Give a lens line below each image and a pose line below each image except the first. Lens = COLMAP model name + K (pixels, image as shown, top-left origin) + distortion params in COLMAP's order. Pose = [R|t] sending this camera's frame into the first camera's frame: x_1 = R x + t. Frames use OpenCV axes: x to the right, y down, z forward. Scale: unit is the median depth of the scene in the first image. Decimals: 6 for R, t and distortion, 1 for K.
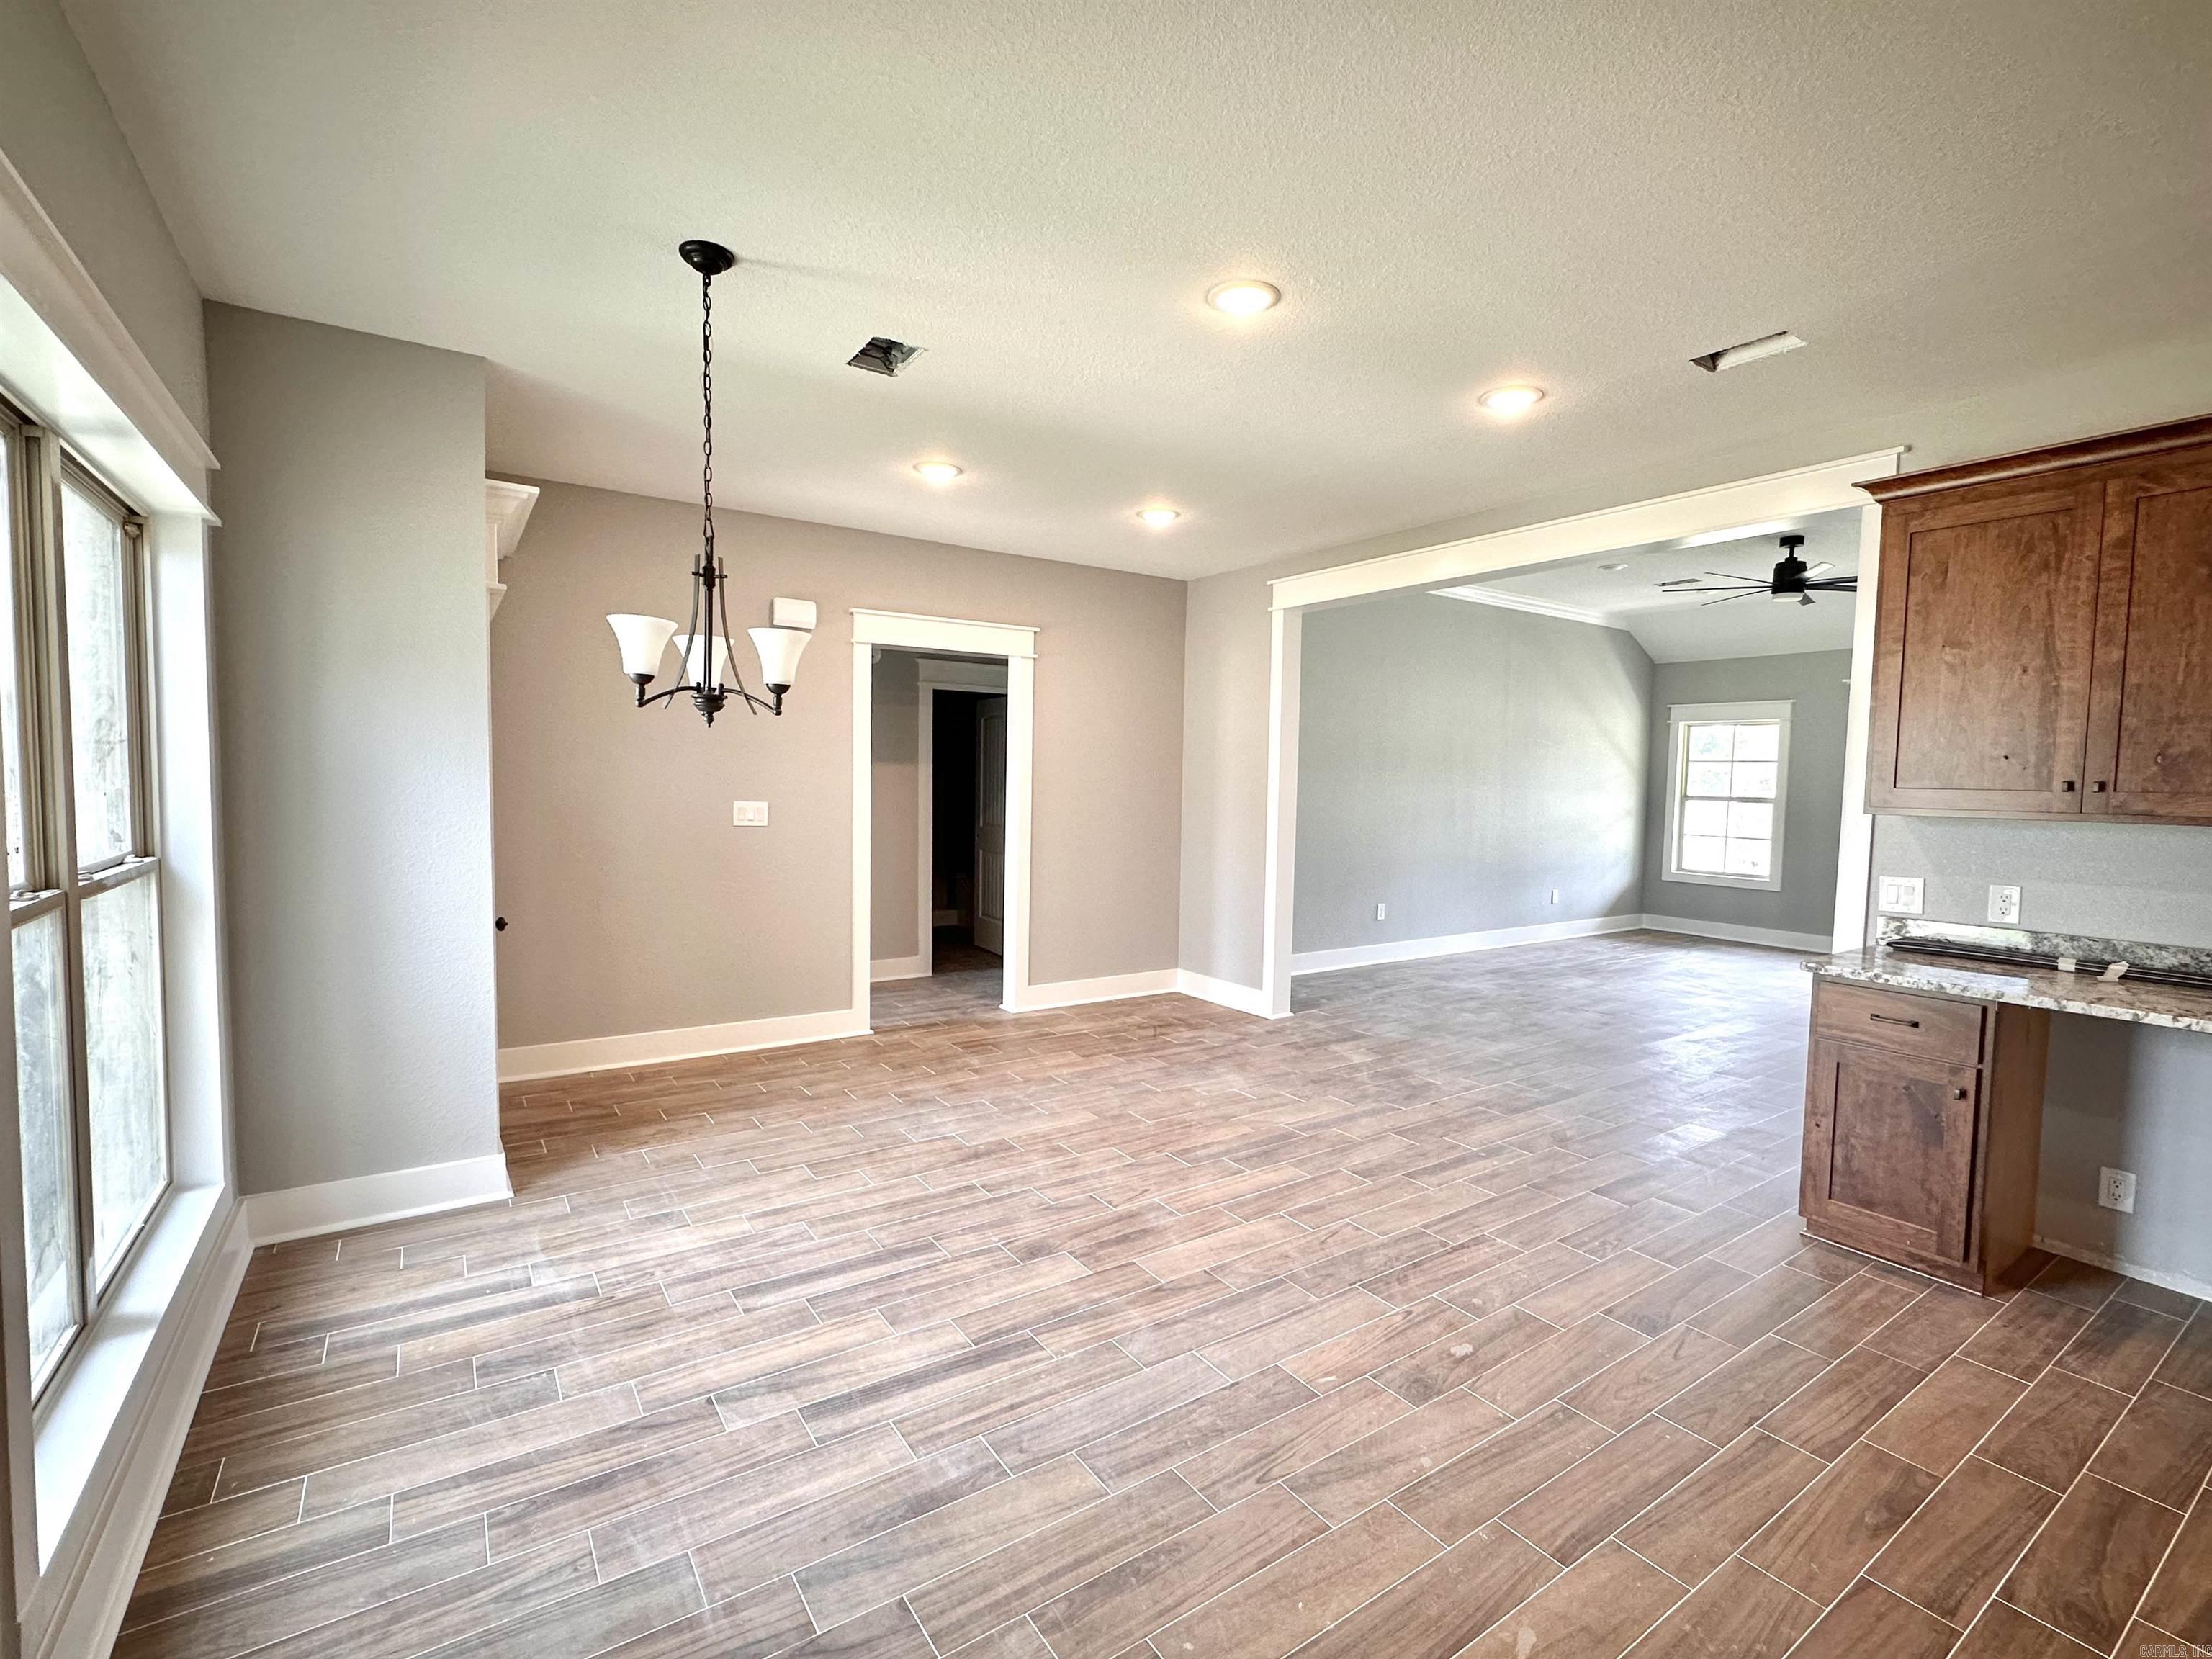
lens RADIAL K [[999.3, 0, 1106.0], [0, 999.3, 829.5], [0, 0, 1]] dist [-0.000151, 0.000136]
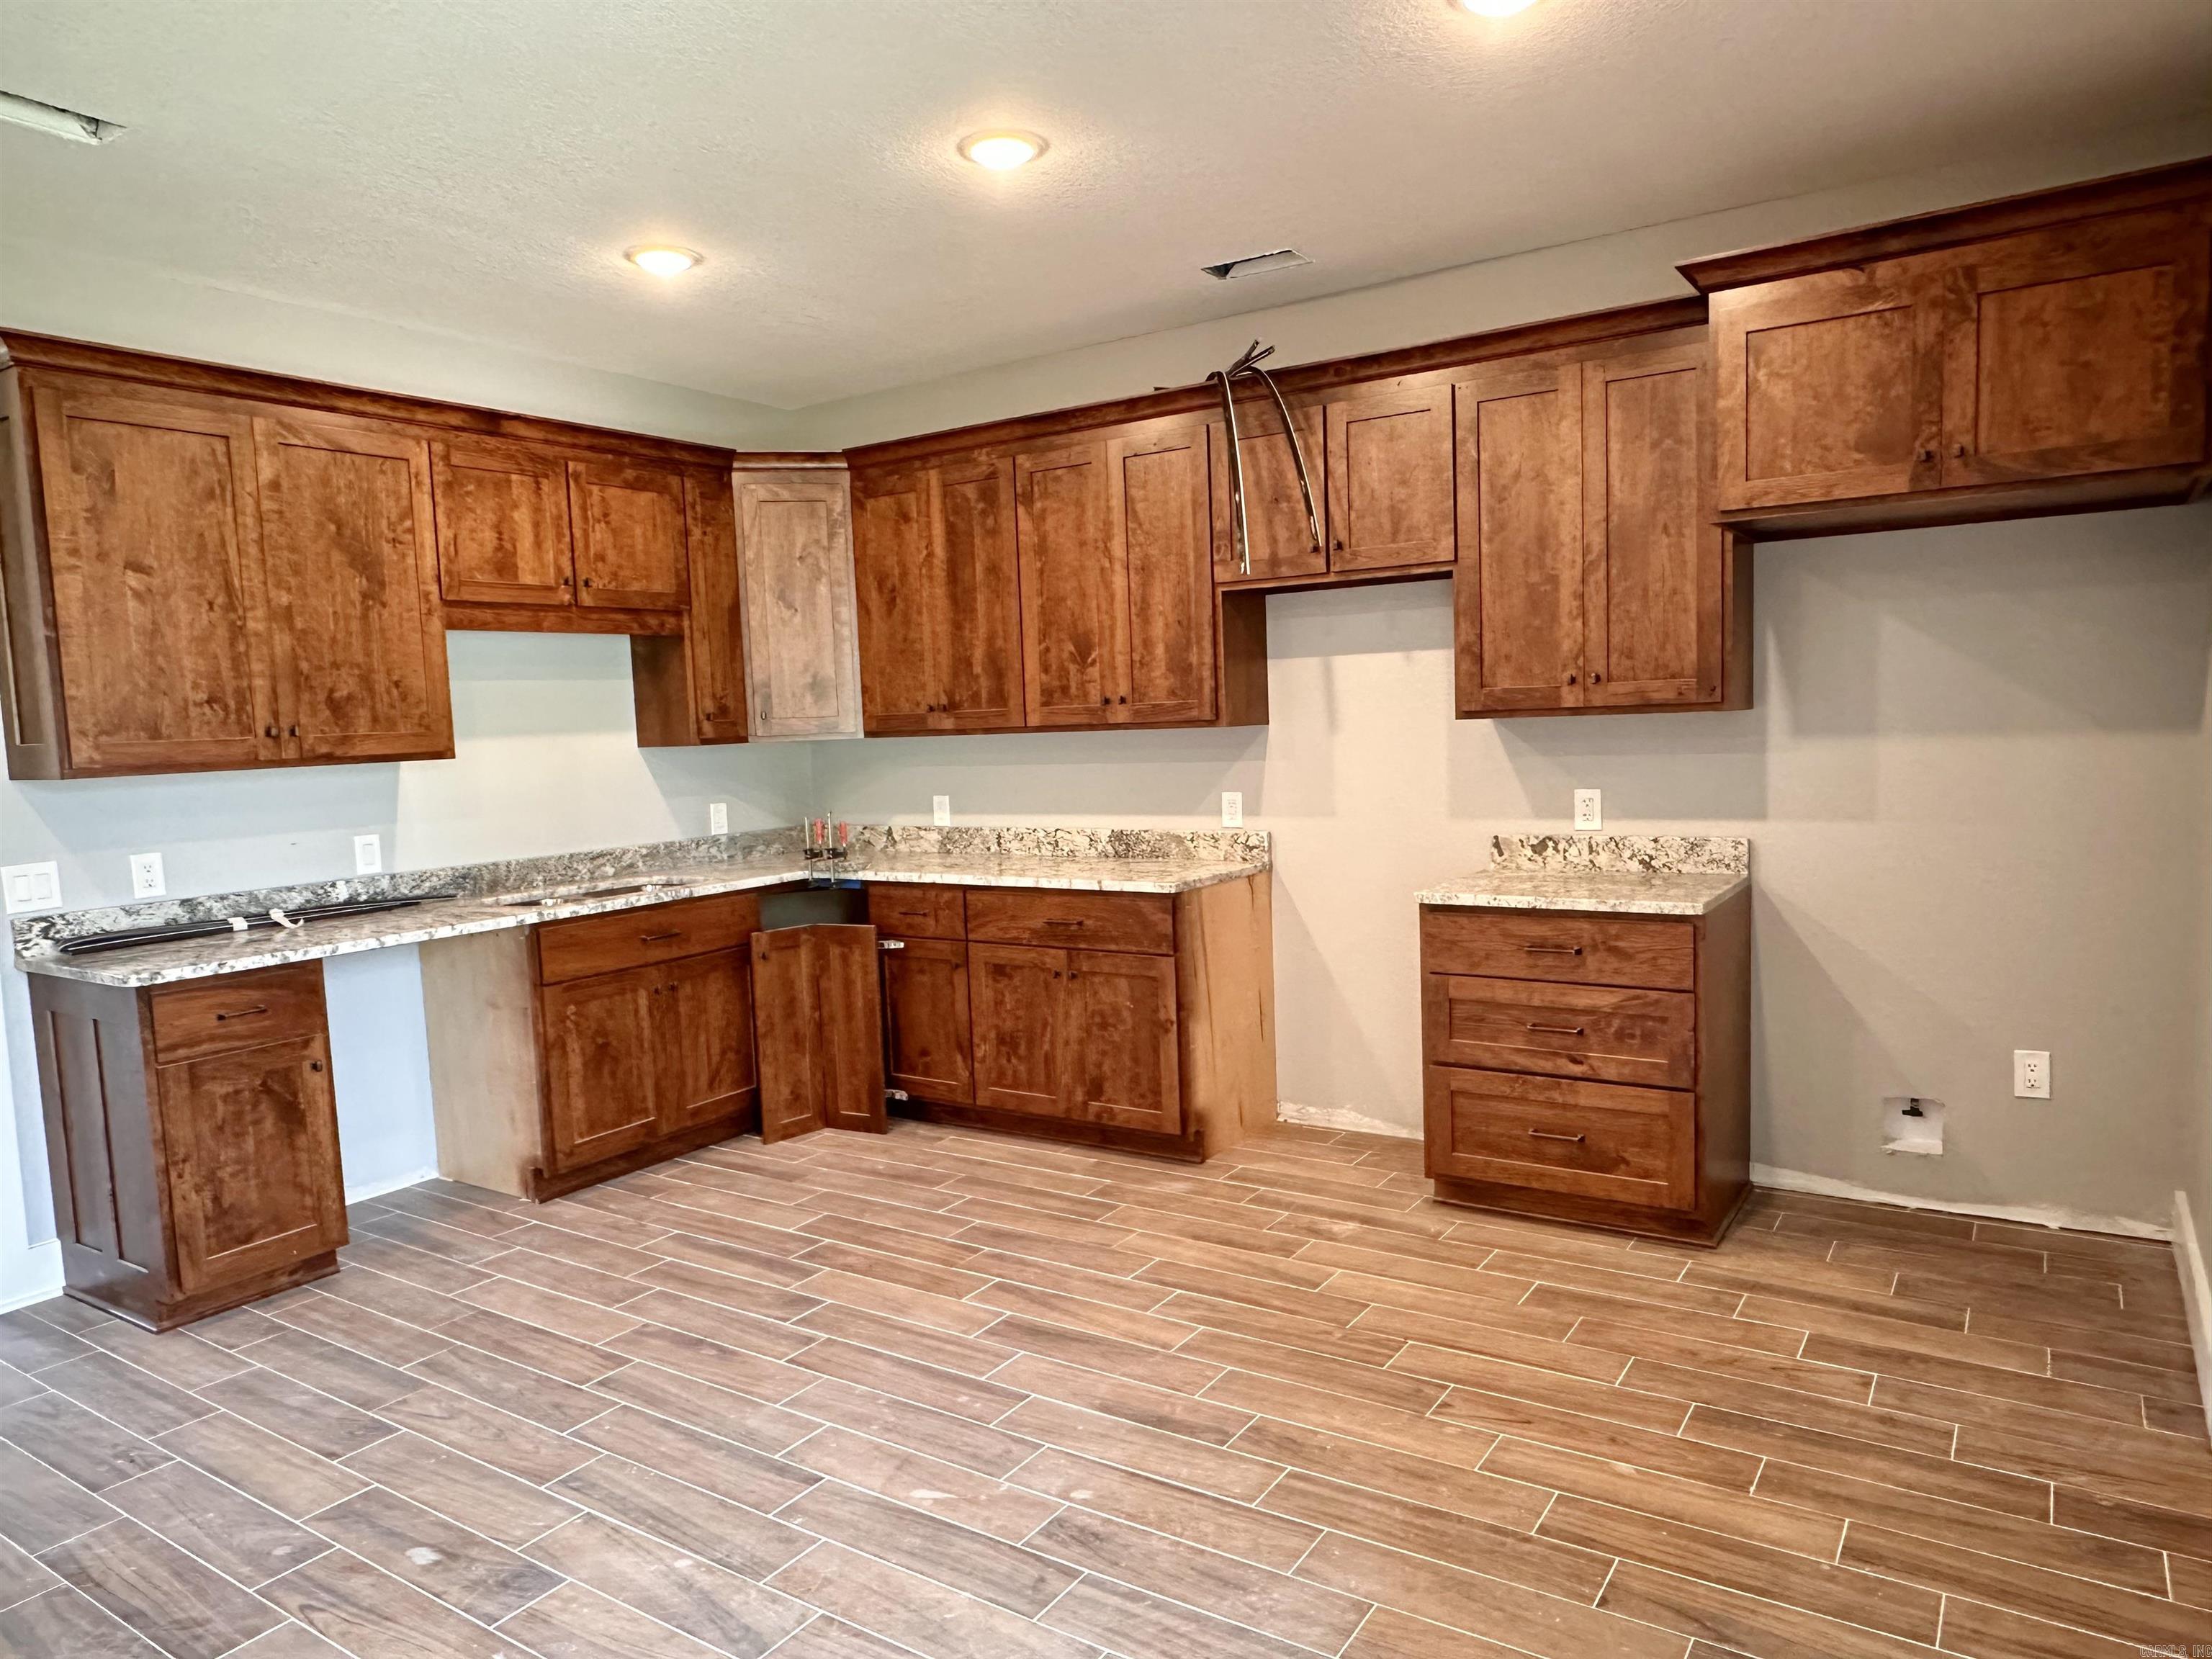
lens RADIAL K [[1436.4, 0, 1106.0], [0, 1436.4, 829.5], [0, 0, 1]] dist [0.003910, 0.001021]
pose [[-0.370747, -0.077976, 0.925455, -0.605189], [0.087096, 0.989159, 0.118236, -0.043027], [-0.924641, 0.124439, -0.359936, 0.747948]]
